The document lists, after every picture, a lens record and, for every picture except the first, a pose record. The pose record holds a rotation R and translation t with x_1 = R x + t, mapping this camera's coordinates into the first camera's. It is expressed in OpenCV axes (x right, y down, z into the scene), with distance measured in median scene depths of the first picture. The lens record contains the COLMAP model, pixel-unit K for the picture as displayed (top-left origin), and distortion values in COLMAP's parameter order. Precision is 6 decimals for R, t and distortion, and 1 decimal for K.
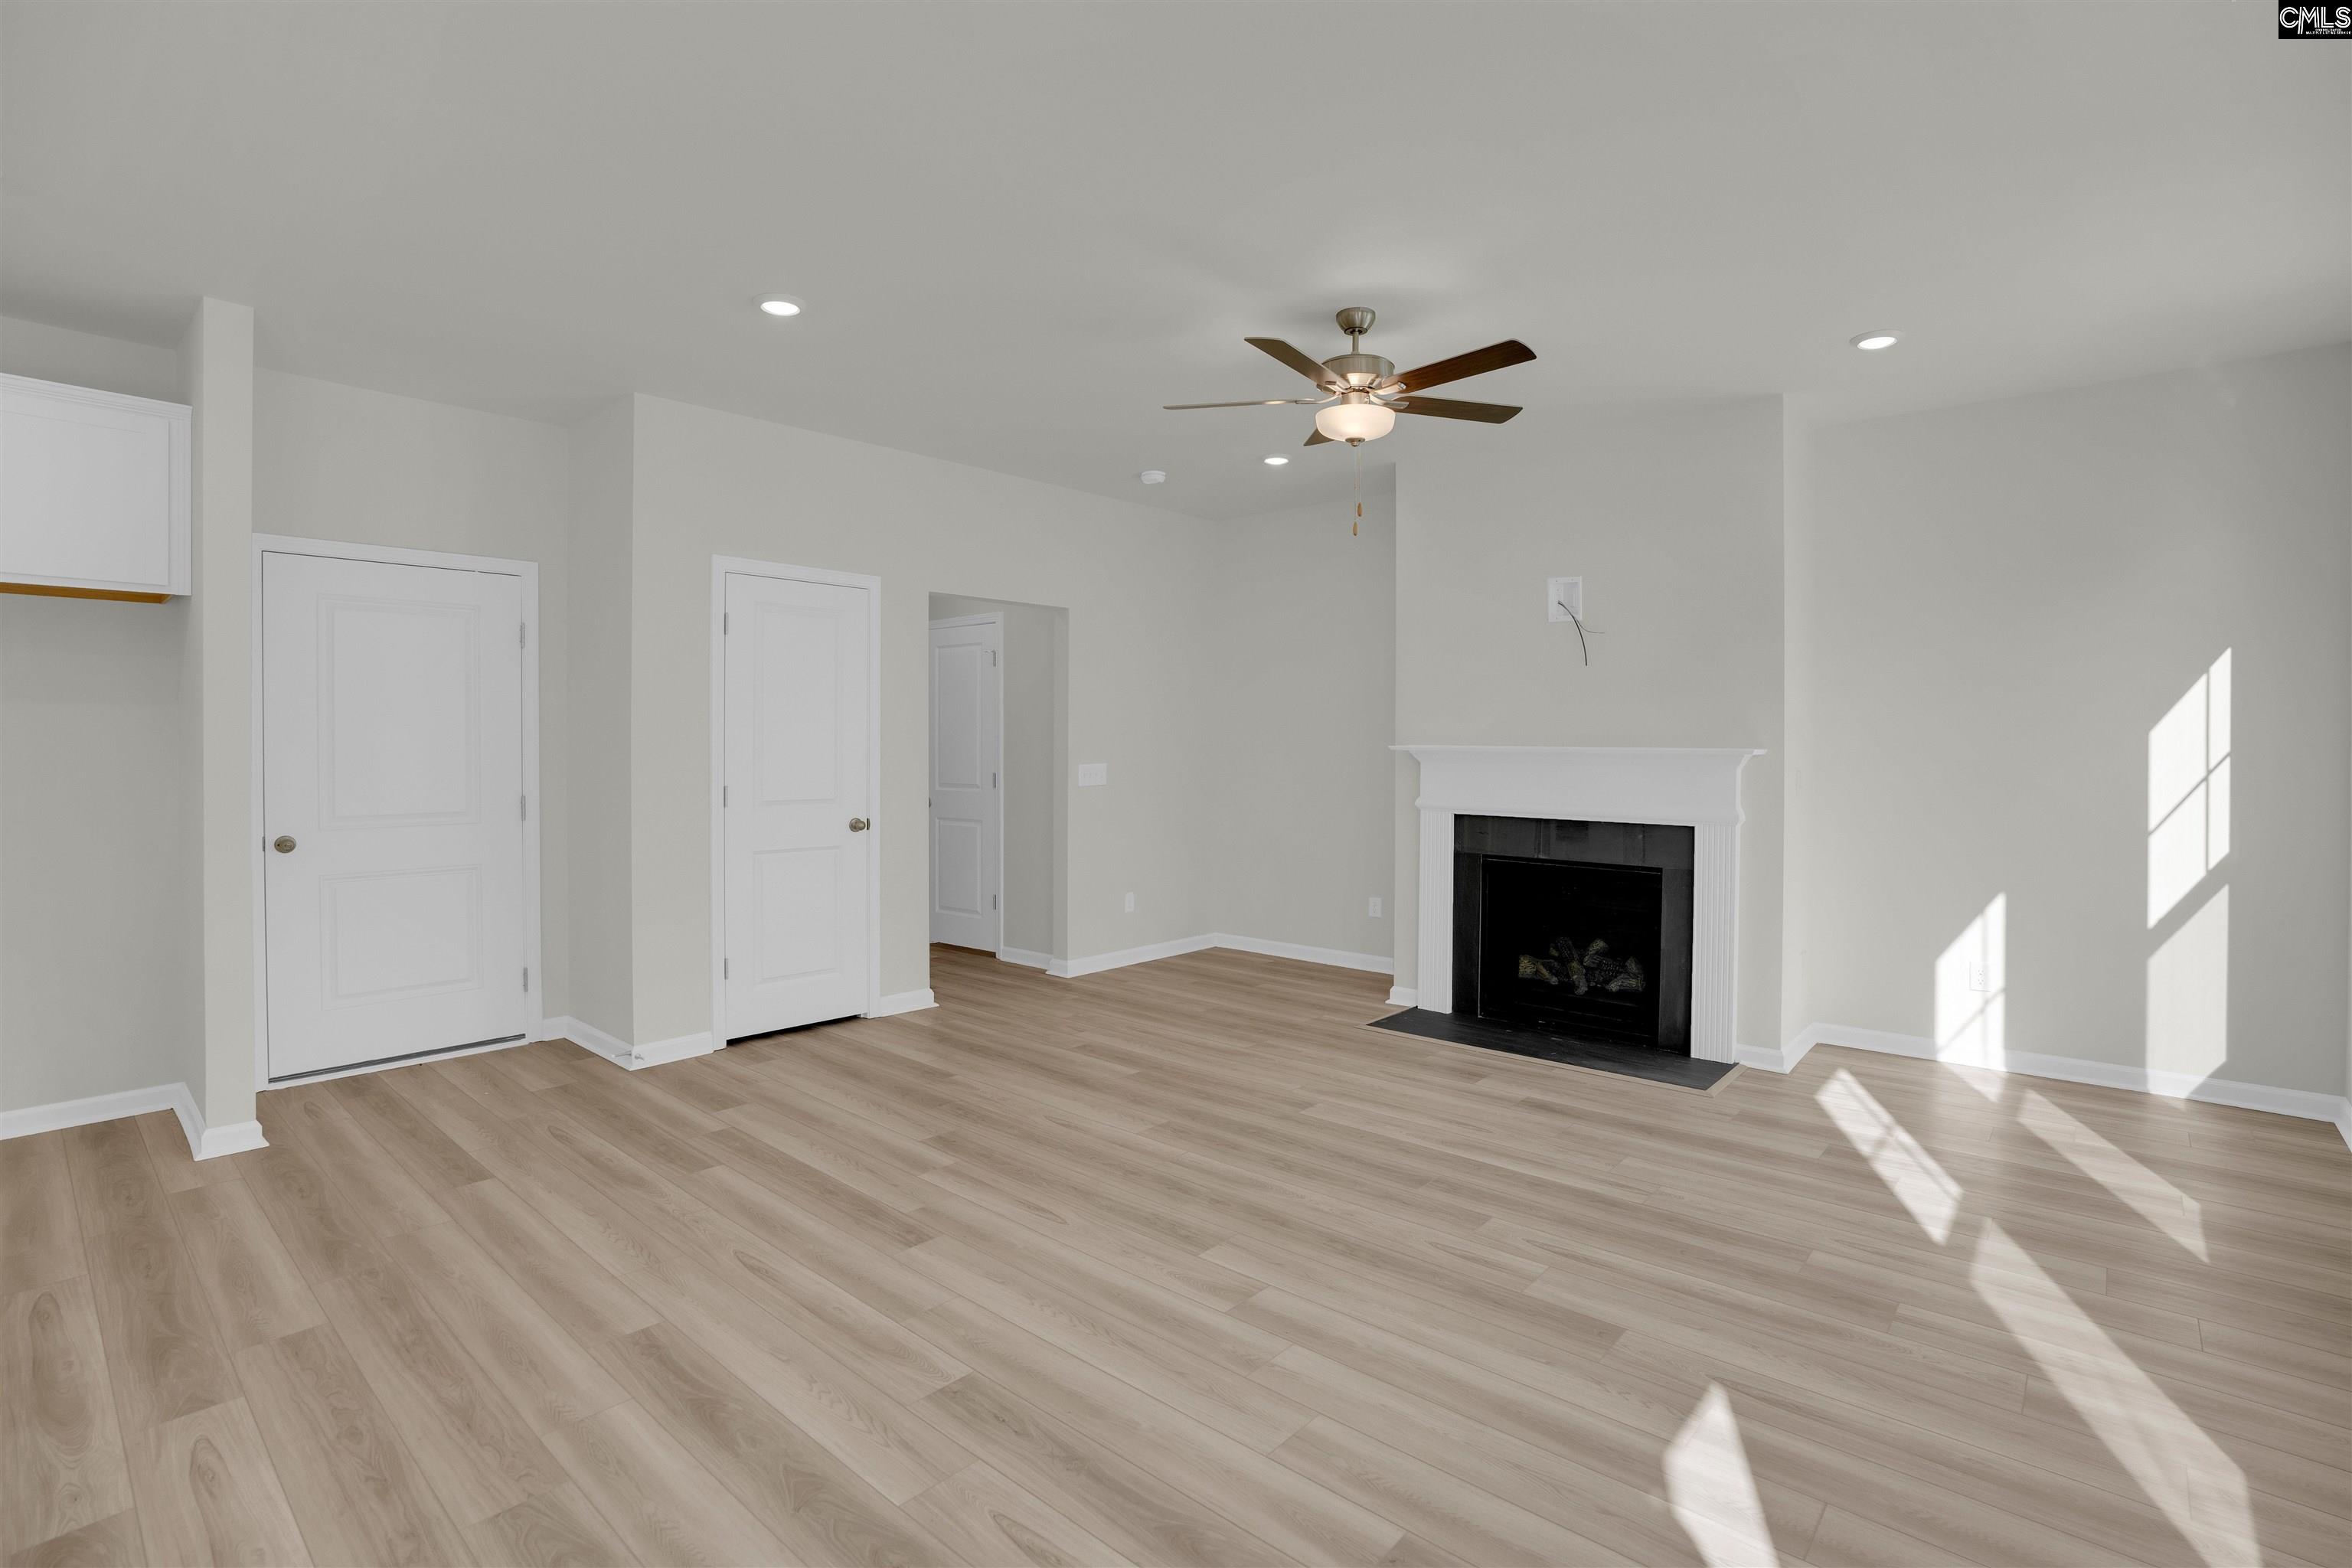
lens RADIAL K [[1103.5, 0, 1179.9], [0, 1103.5, 776.2], [0, 0, 1]] dist [-0.067562, 0.027646]
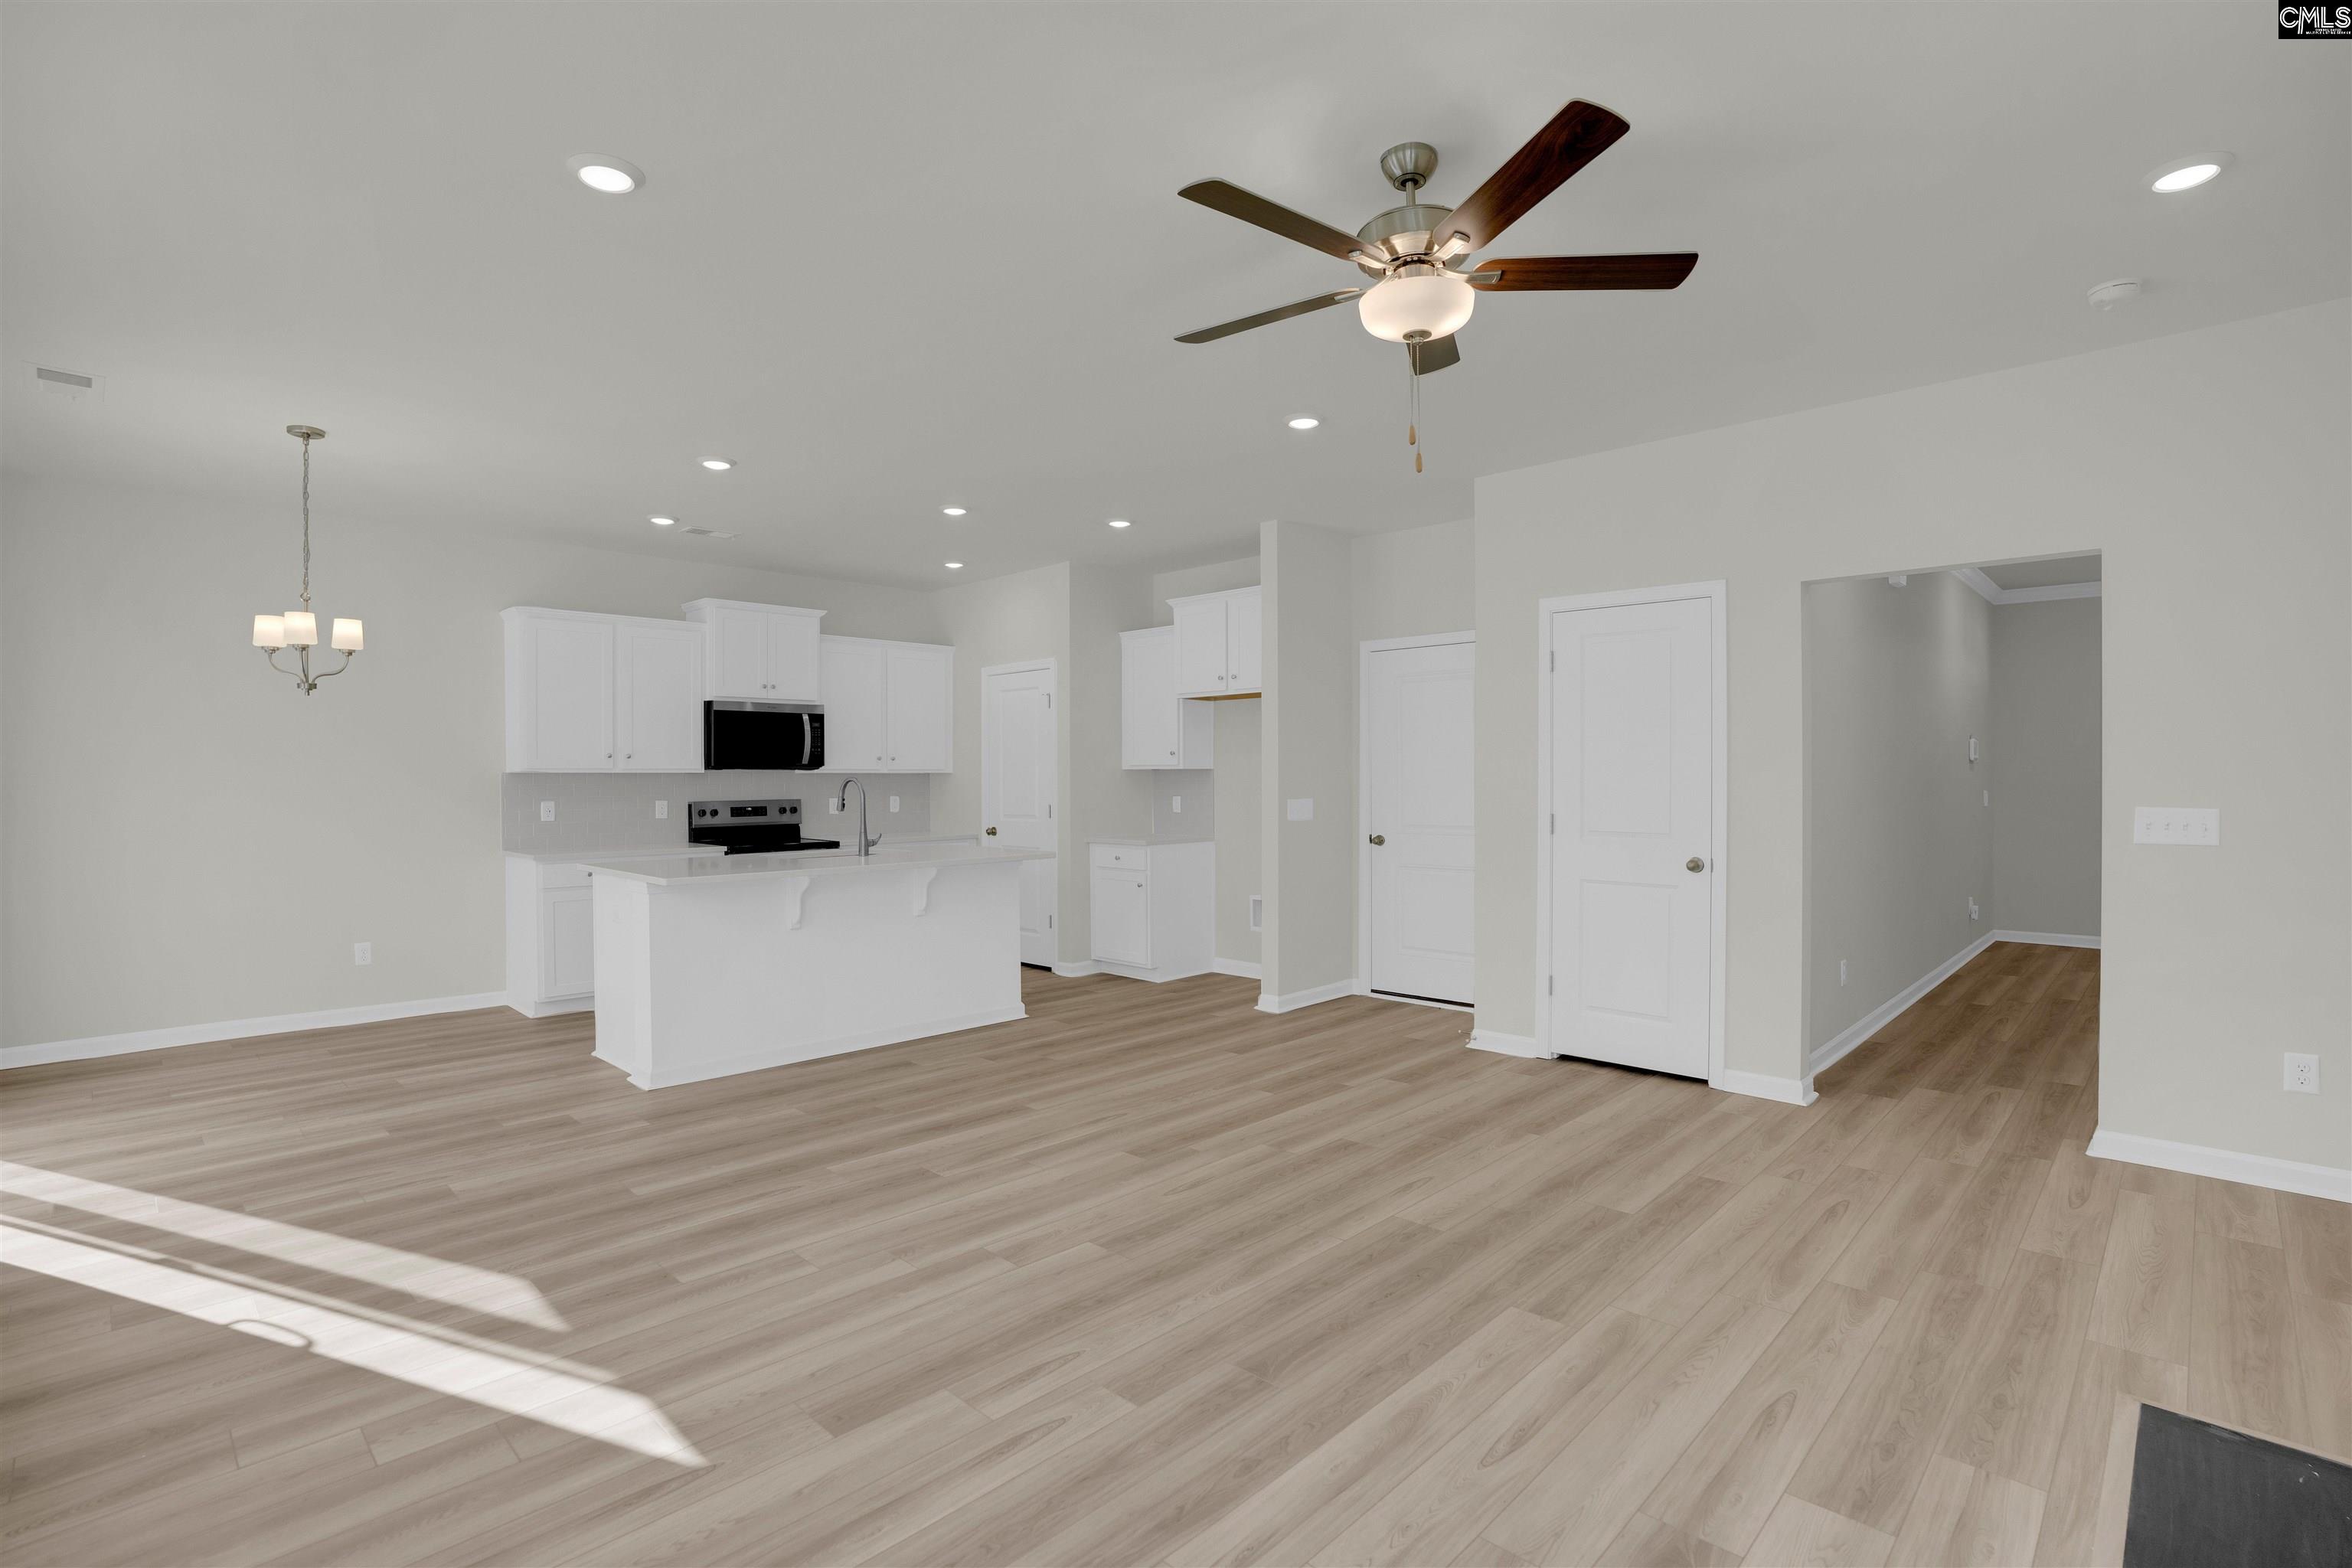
lens RADIAL K [[1103.5, 0, 1179.9], [0, 1103.5, 776.2], [0, 0, 1]] dist [-0.067562, 0.027646]
pose [[-0.046222, -0.002361, -0.998928, 0.806145], [-0.025668, 0.999670, -0.001175, -0.020006], [0.998601, 0.025587, -0.046267, 0.824543]]
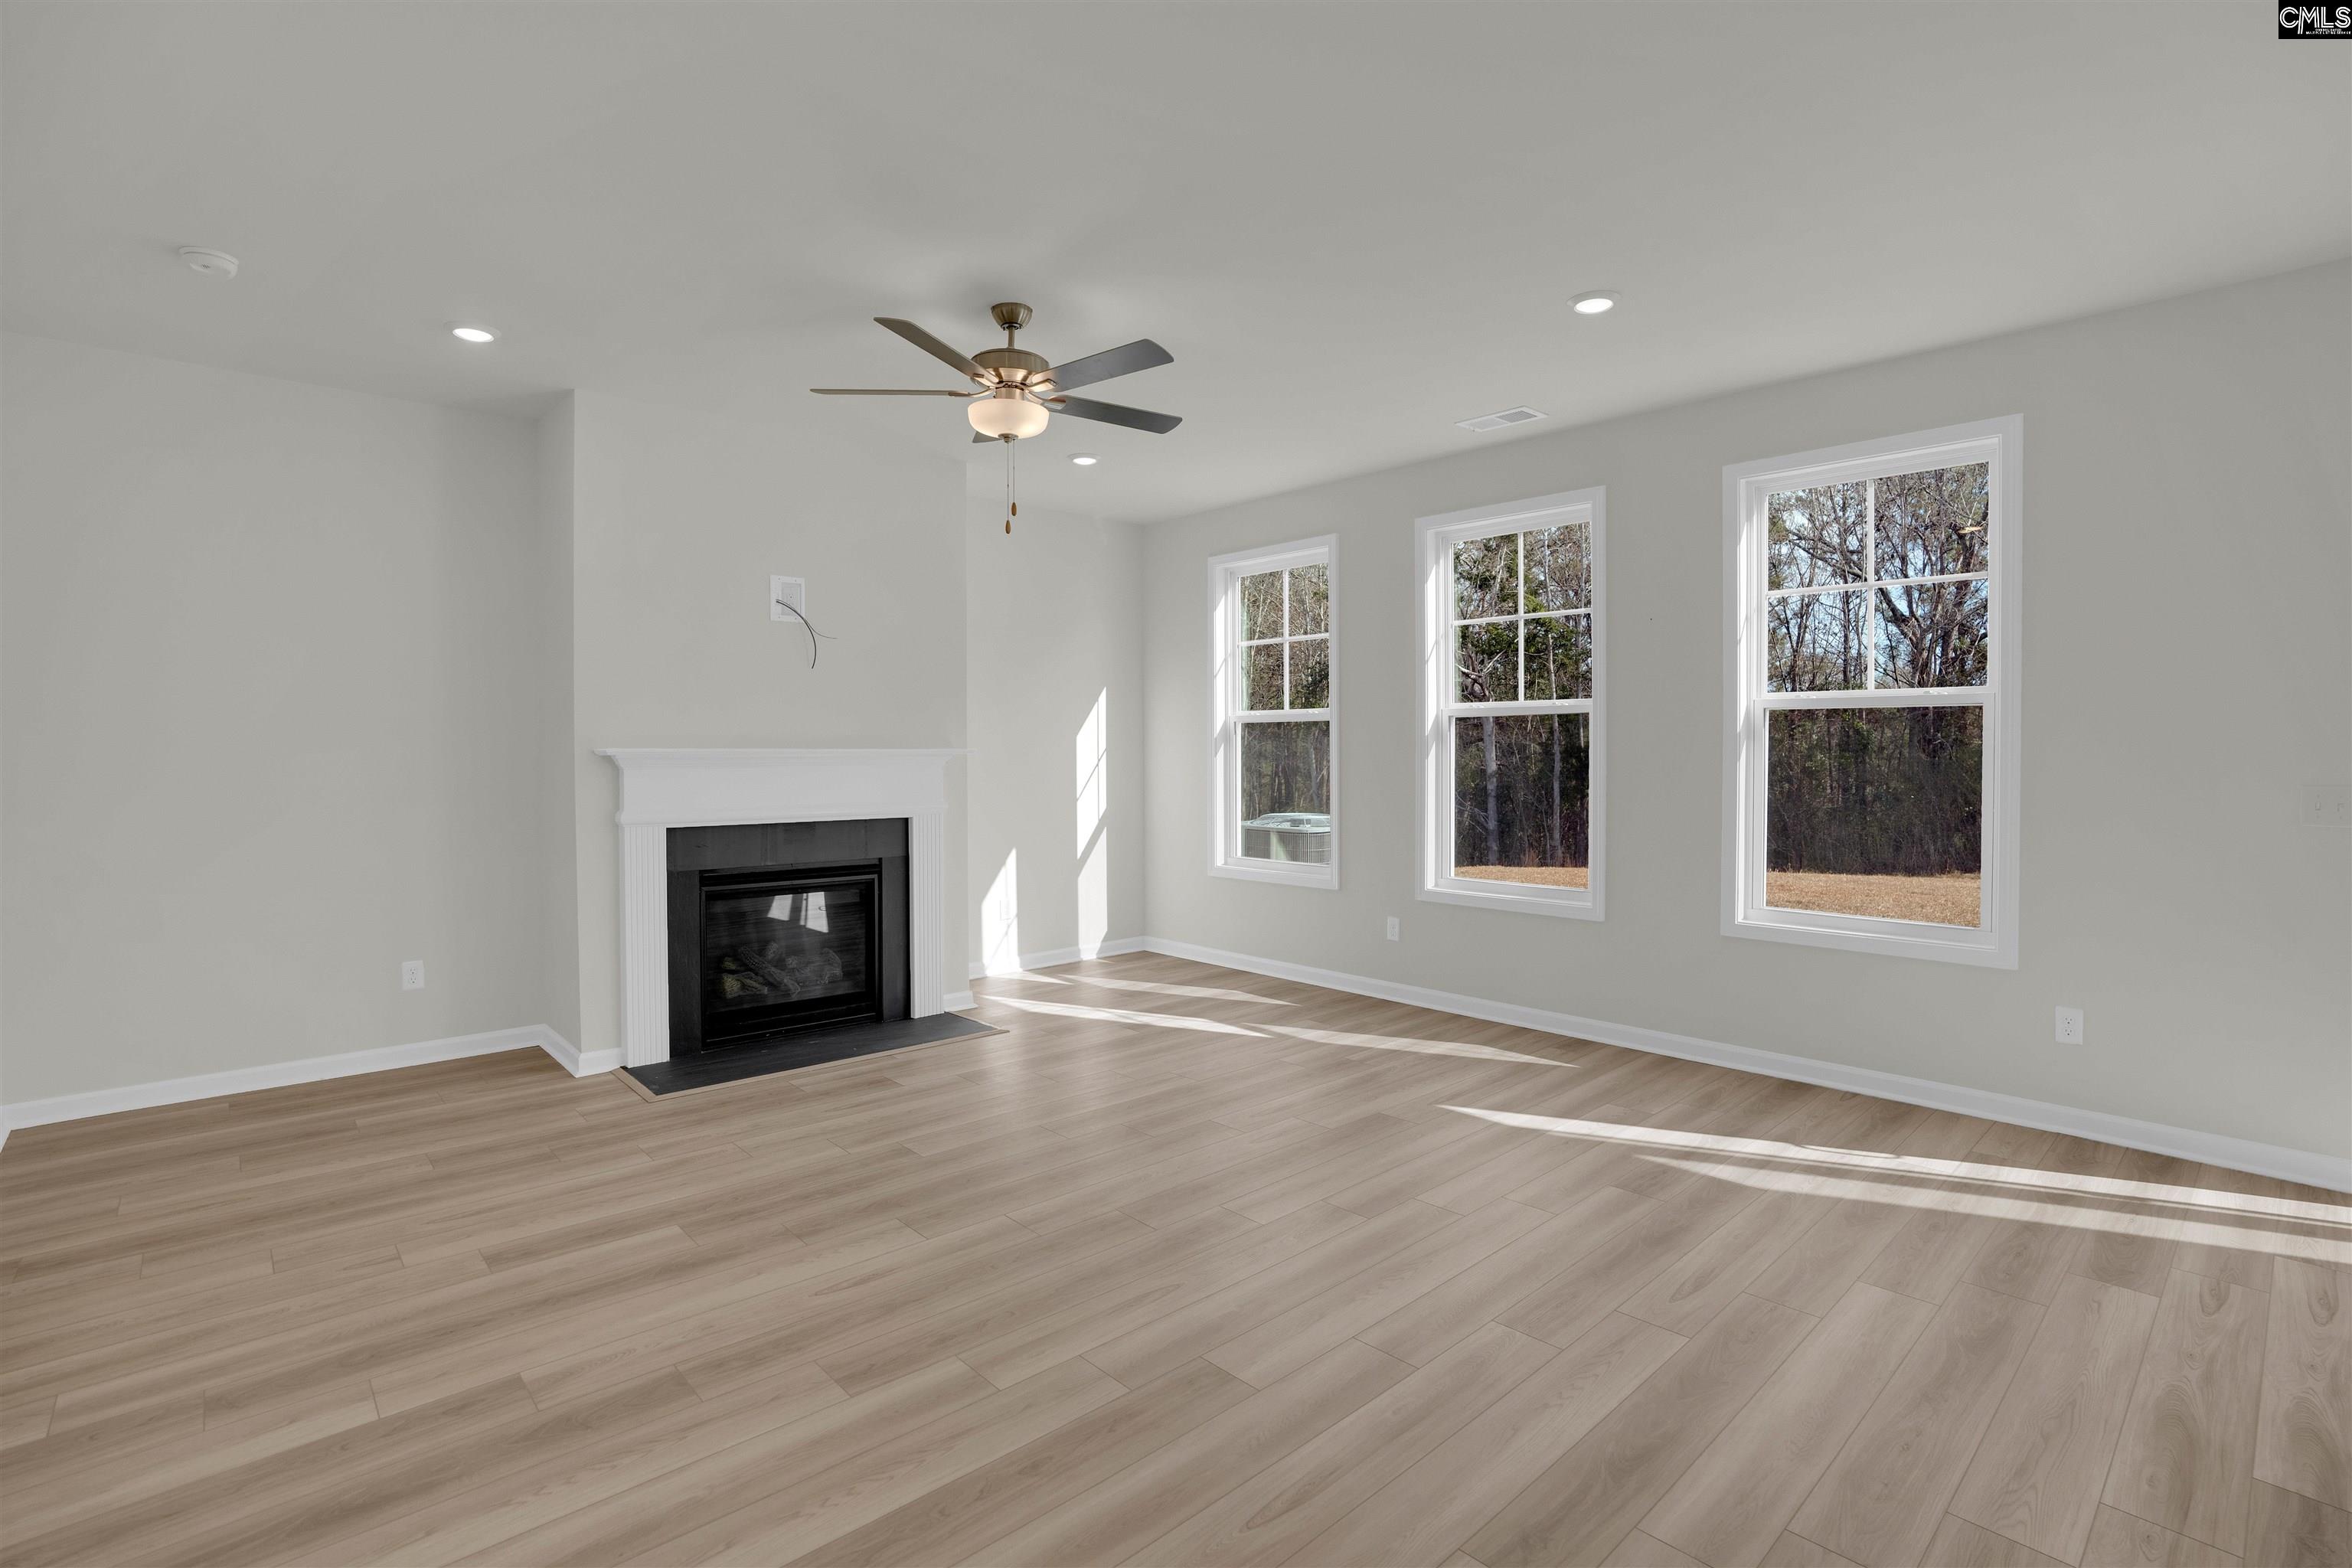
lens RADIAL K [[1103.5, 0, 1179.9], [0, 1103.5, 776.2], [0, 0, 1]] dist [-0.067562, 0.027646]
pose [[0.101581, -0.027960, 0.994434, -0.755983], [0.033866, 0.999123, 0.024633, -0.018240], [-0.994251, 0.031175, 0.102438, 0.698768]]
